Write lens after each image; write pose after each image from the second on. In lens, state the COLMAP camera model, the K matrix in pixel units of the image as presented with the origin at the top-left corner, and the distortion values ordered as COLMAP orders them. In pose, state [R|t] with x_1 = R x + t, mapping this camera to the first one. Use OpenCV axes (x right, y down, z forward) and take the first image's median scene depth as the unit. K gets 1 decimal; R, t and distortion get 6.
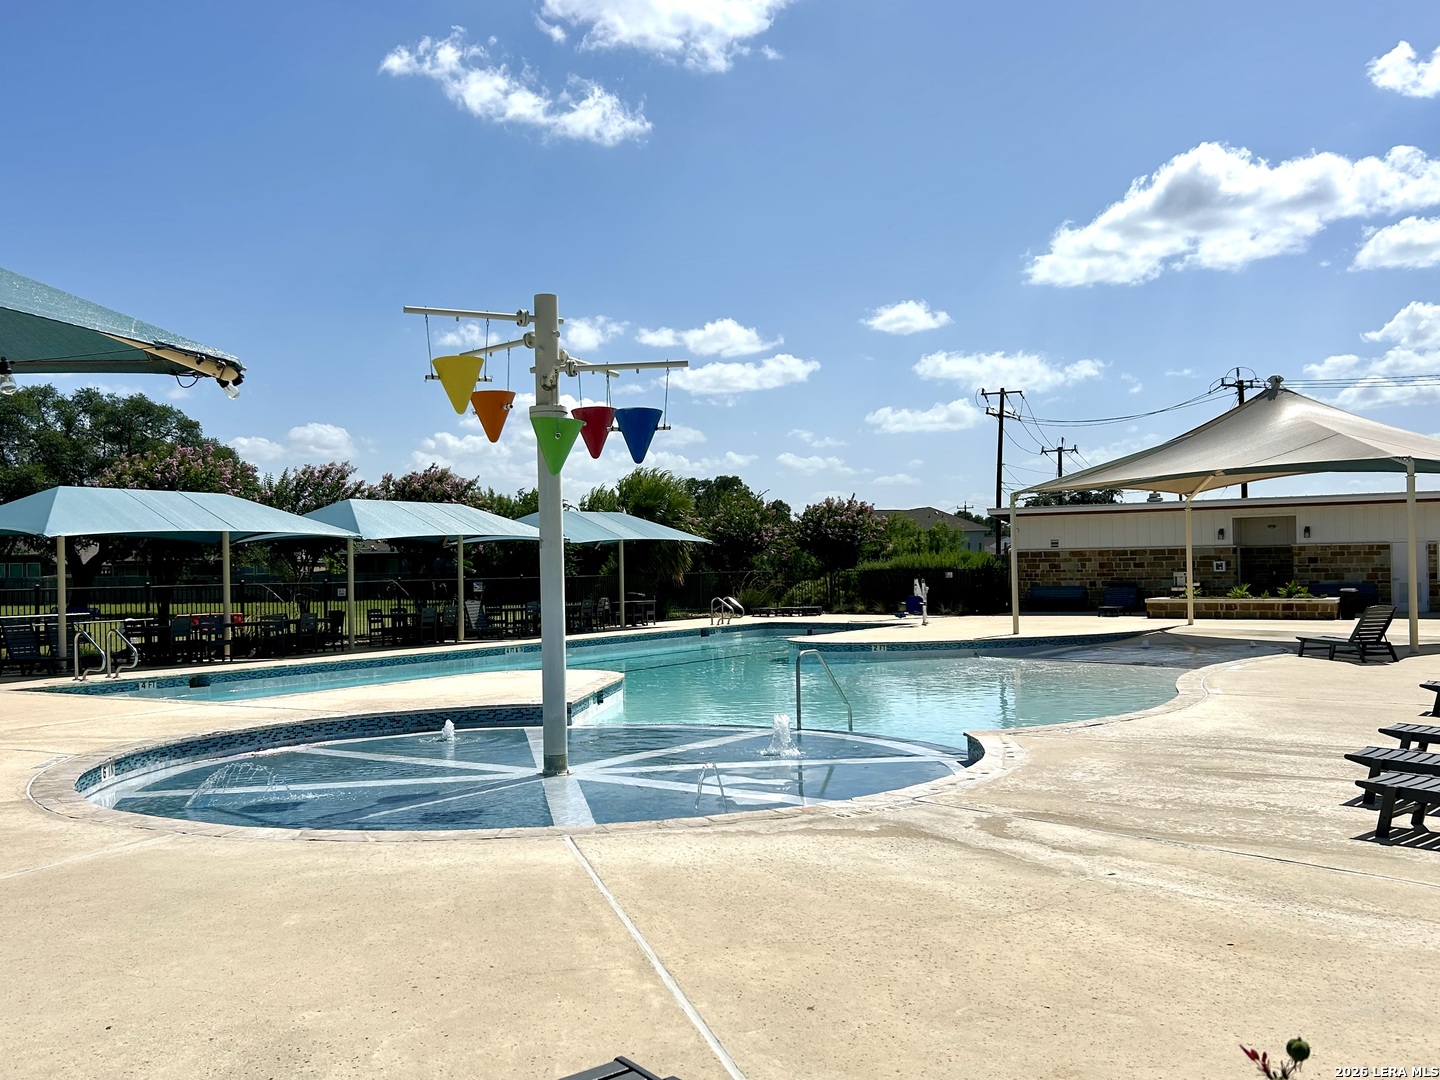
lens RADIAL K [[1389.9, 0, 720.7], [0, 1389.9, 543.7], [0, 0, 1]] dist [-0.003493, 0.000000]
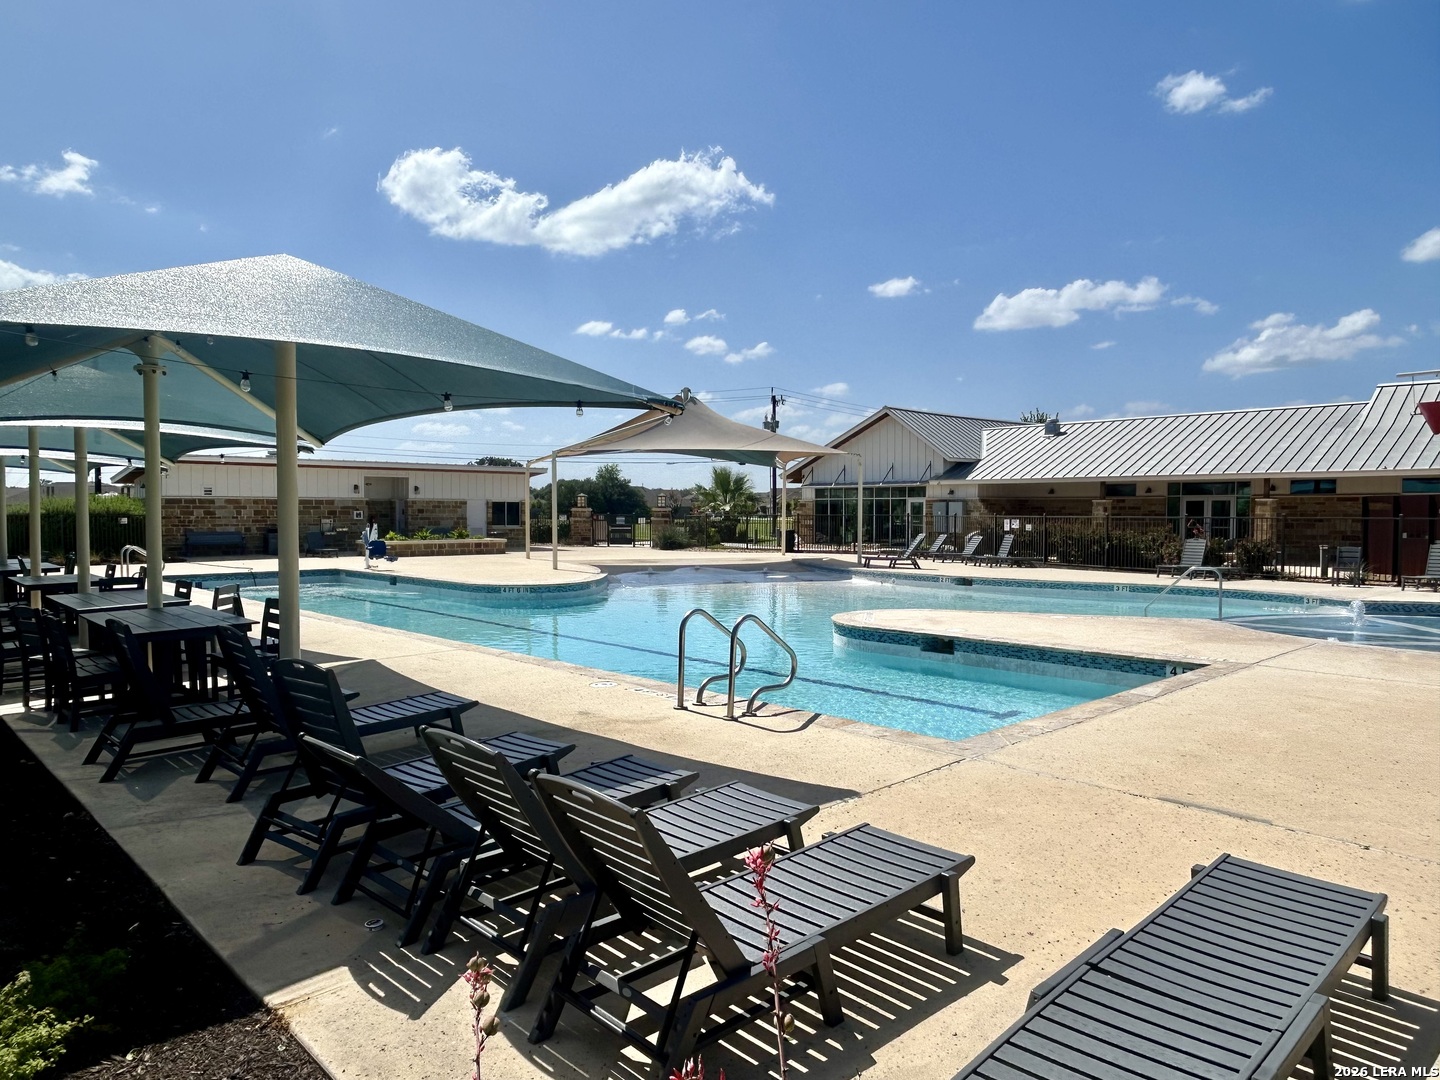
lens RADIAL K [[924.8, 0, 714.0], [0, 924.8, 538.5], [0, 0, 1]] dist [-0.025562, -0.012273]
pose [[0.172771, -0.014881, 0.984850, -0.378903], [-0.024678, 0.999507, 0.019431, 0.012806], [-0.984653, -0.027661, 0.172318, 0.516102]]
